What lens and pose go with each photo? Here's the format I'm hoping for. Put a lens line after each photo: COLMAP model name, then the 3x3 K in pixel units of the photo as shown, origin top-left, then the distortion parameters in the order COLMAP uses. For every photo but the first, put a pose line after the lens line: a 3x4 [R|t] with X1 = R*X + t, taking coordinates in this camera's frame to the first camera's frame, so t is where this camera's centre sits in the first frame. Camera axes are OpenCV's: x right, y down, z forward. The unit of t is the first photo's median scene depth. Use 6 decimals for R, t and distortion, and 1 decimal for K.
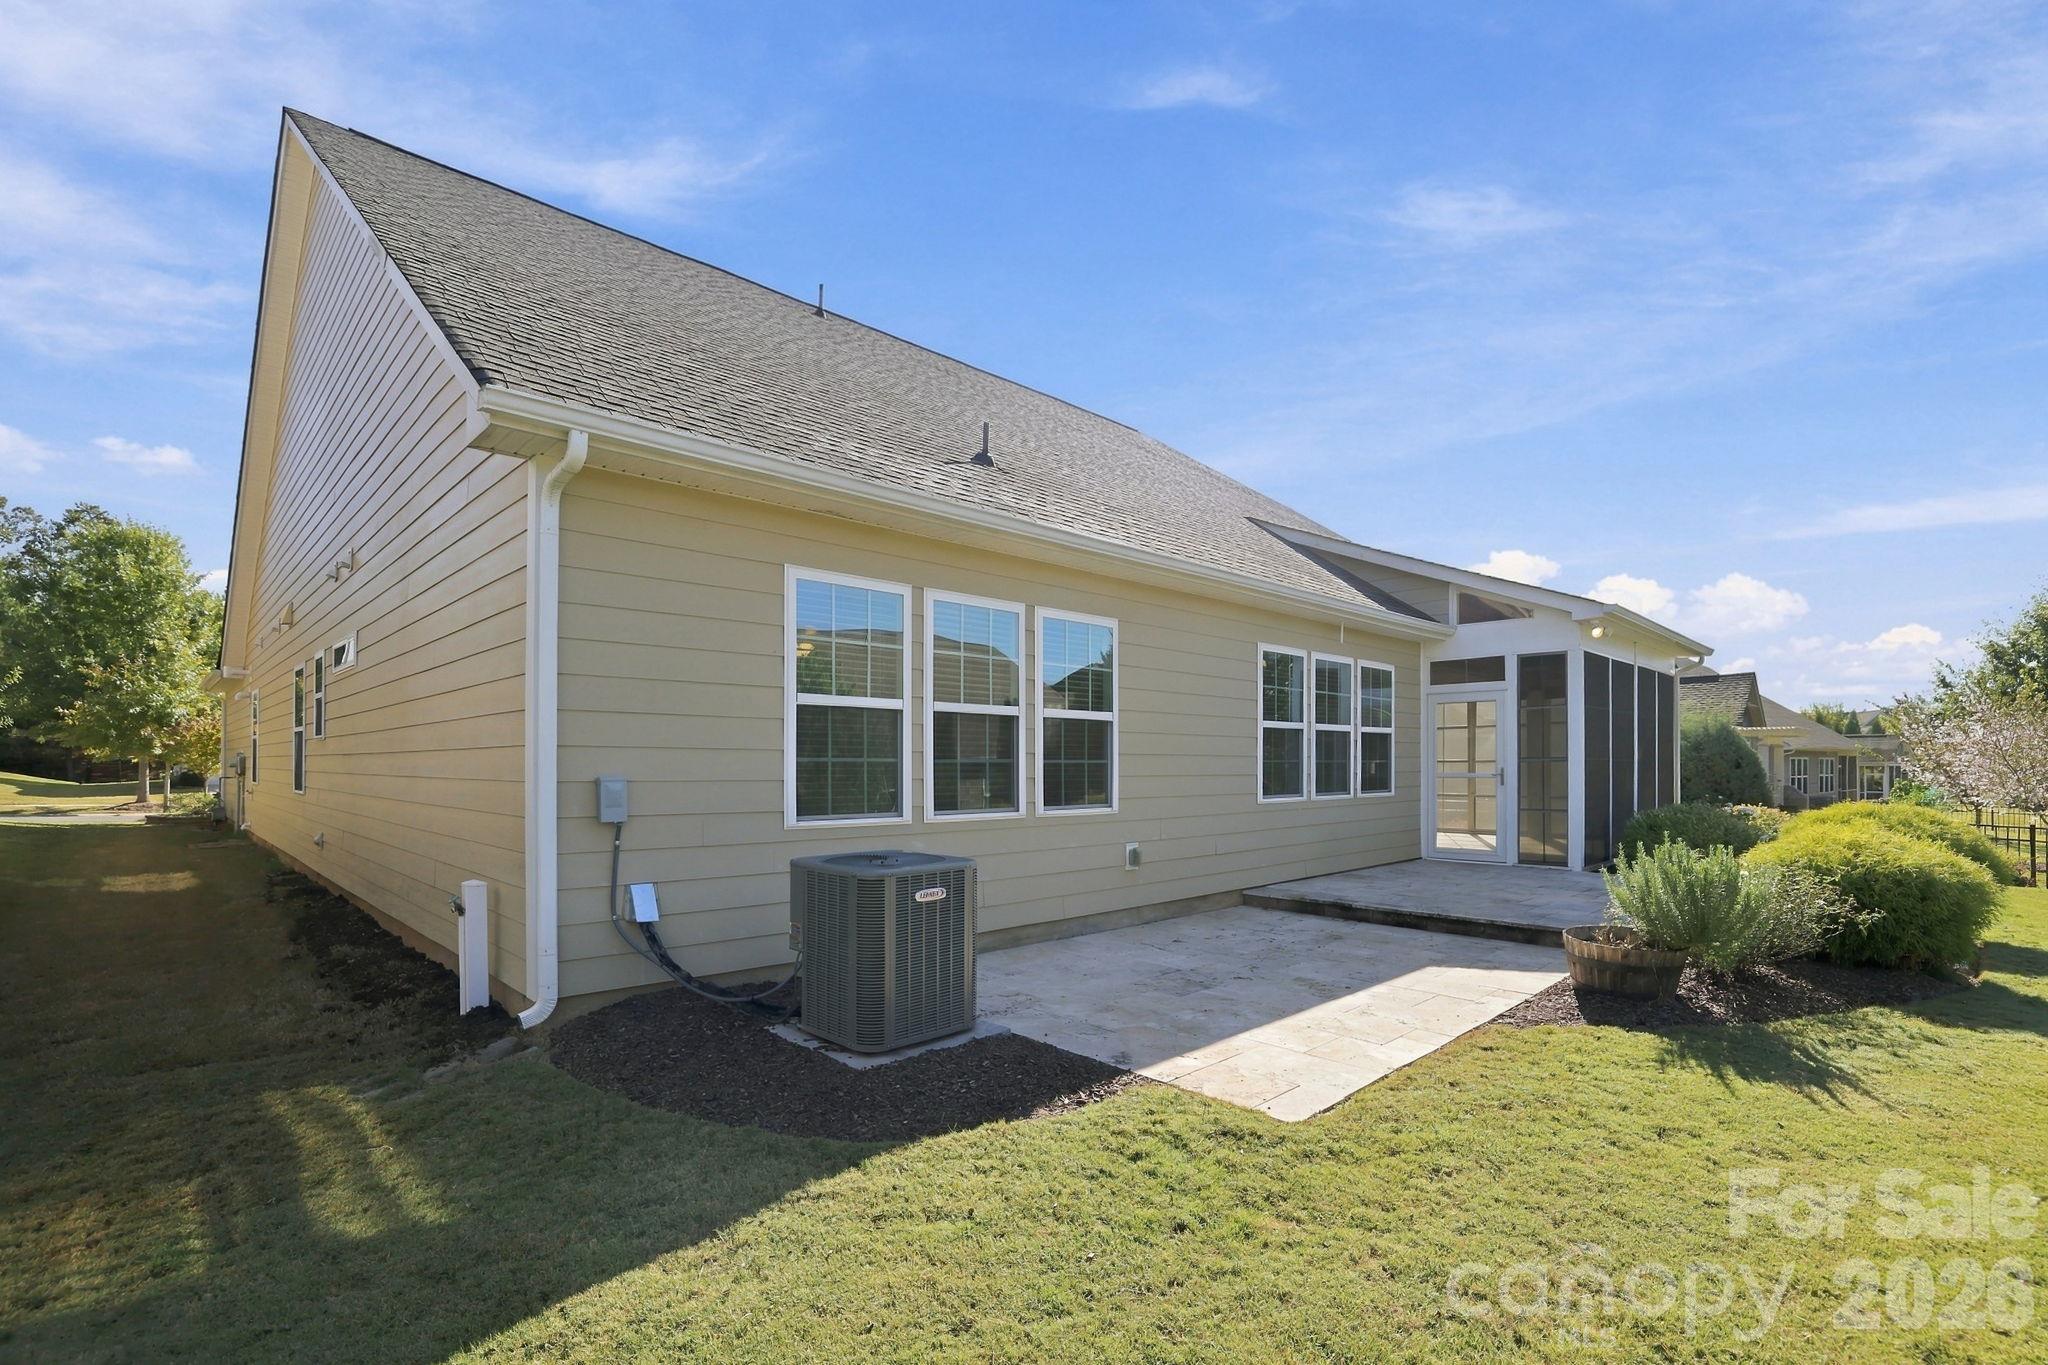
lens RADIAL K [[933.2, 0, 1014.1], [0, 933.2, 686.5], [0, 0, 1]] dist [-0.042088, 0.000502]
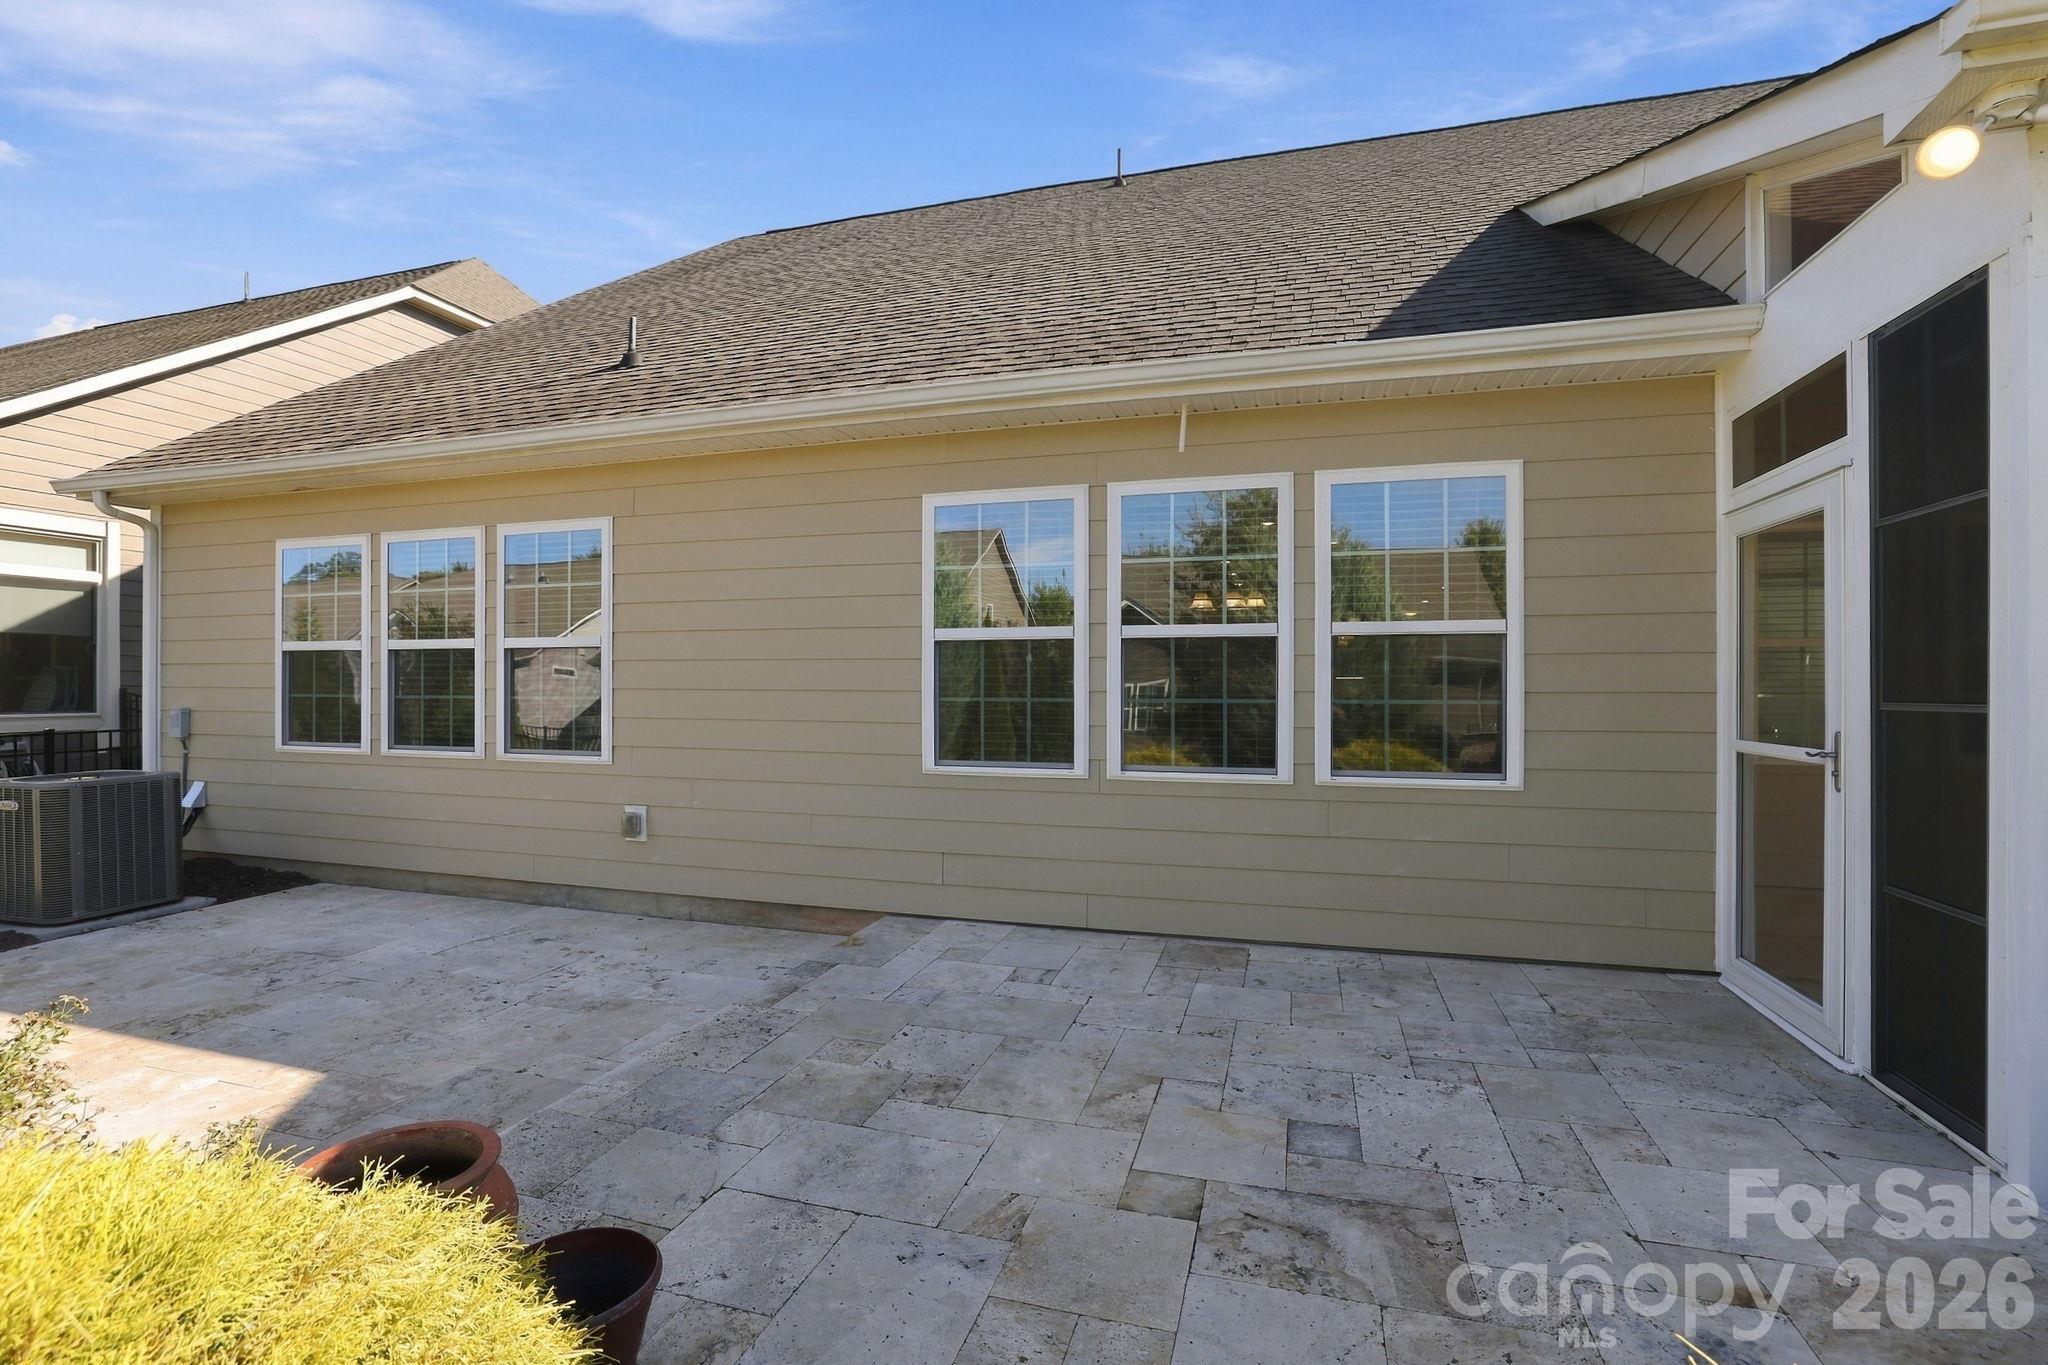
lens RADIAL K [[933.2, 0, 1014.1], [0, 933.2, 686.5], [0, 0, 1]] dist [-0.042088, 0.000502]
pose [[0.484149, -0.011127, -0.874915, 1.029017], [0.064283, 0.997669, 0.022883, 0.079803], [0.872621, -0.067321, 0.483735, 0.993013]]
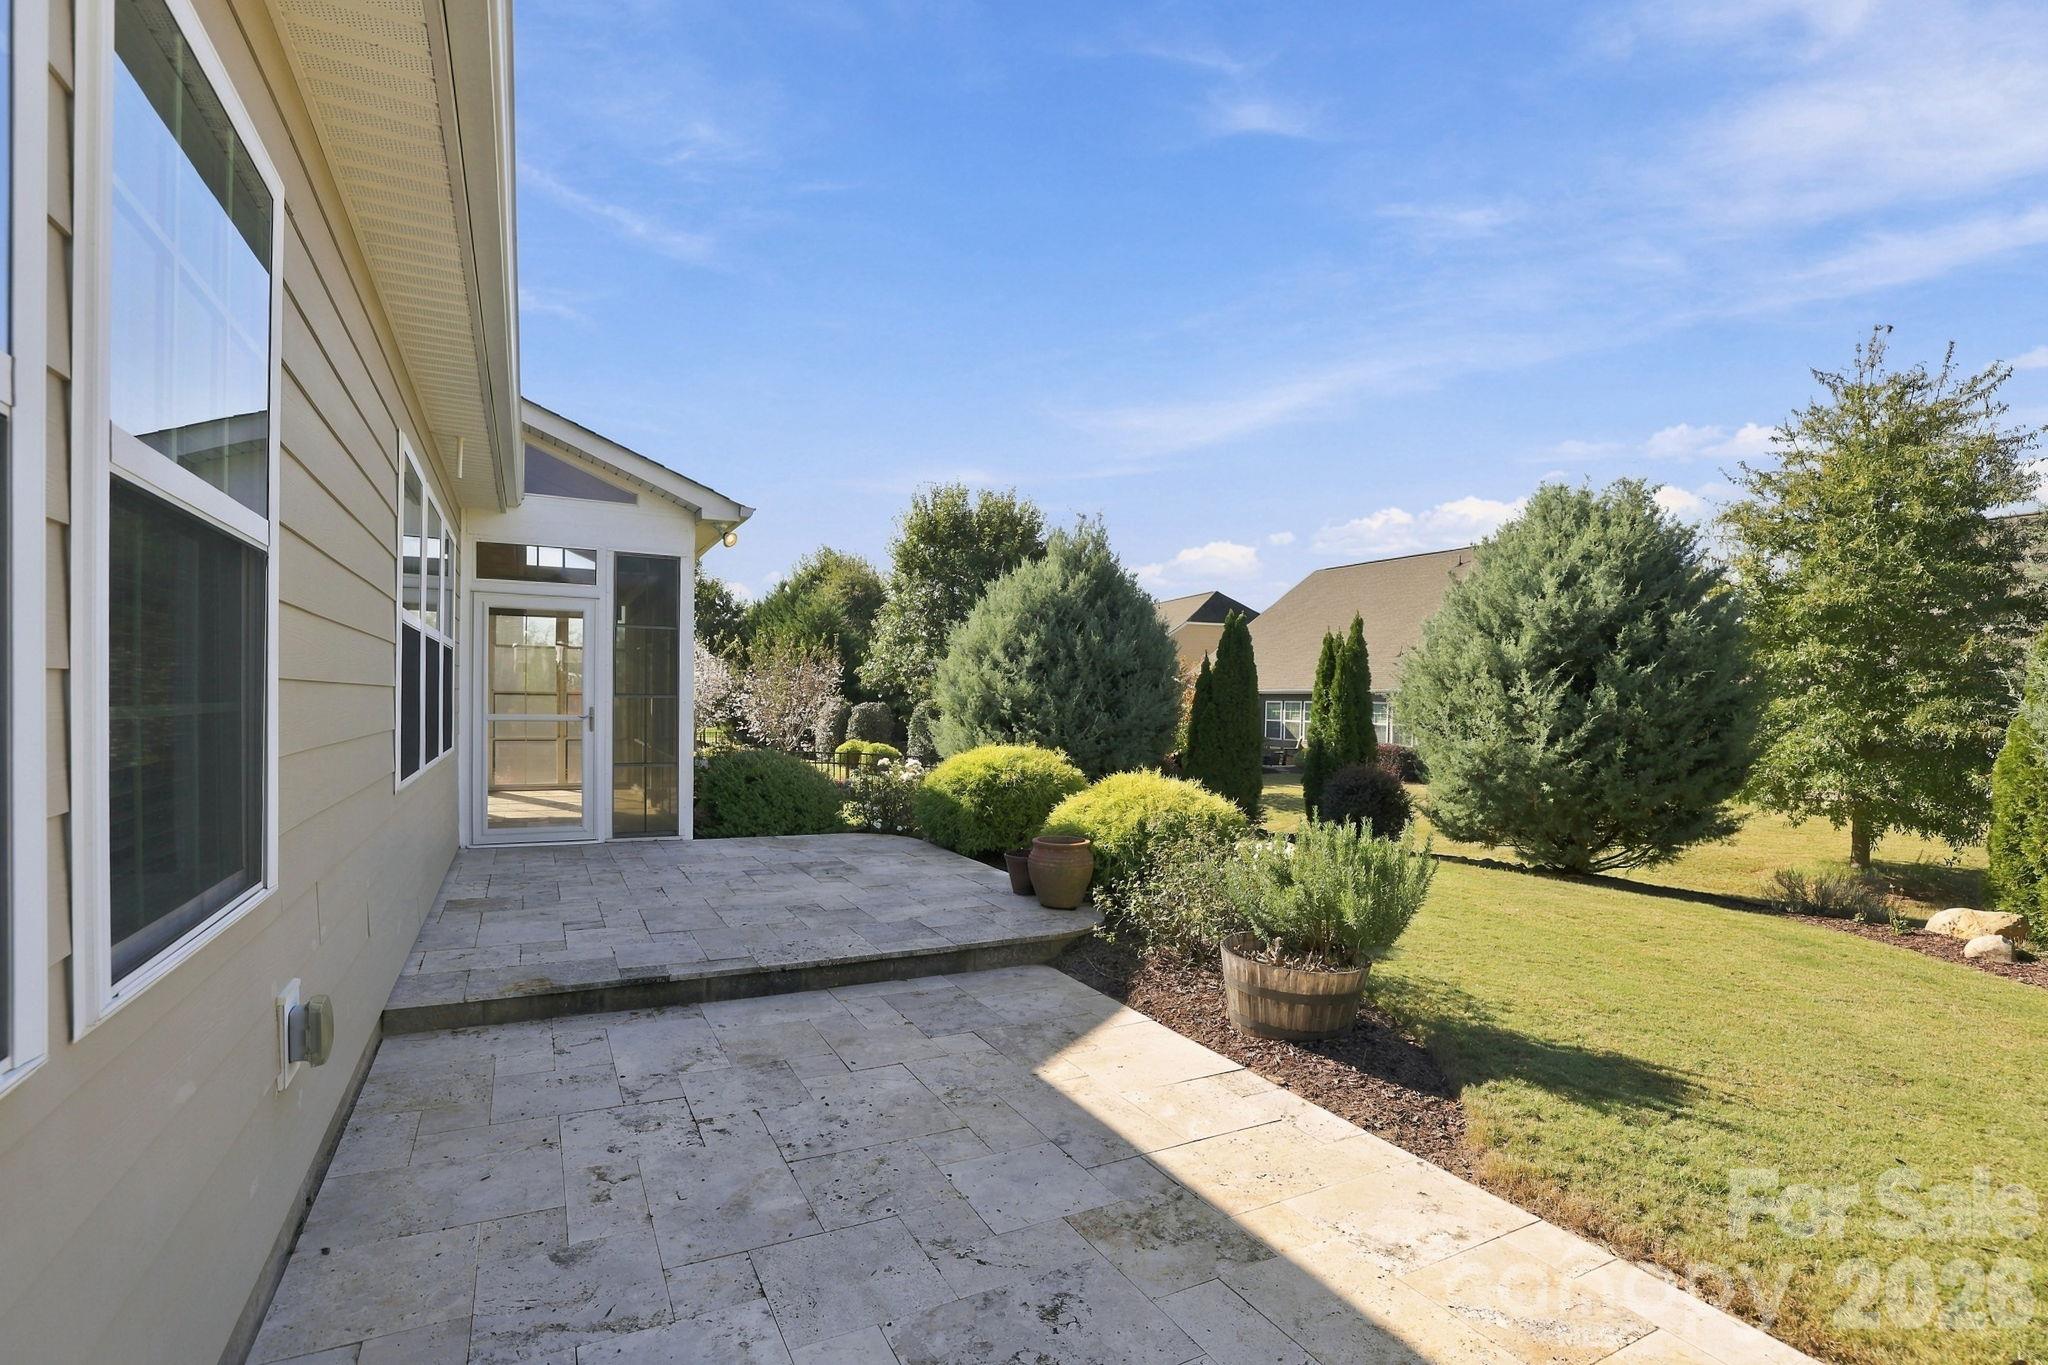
lens RADIAL K [[920.0, 0, 1024.0], [0, 920.0, 682.5], [0, 0, 1]] dist [0.000524, 0.000059]
pose [[0.260676, 0.017333, 0.965271, -0.095329], [-0.090512, 0.995874, 0.006560, 0.053926], [-0.961174, -0.089079, 0.261169, 0.778118]]
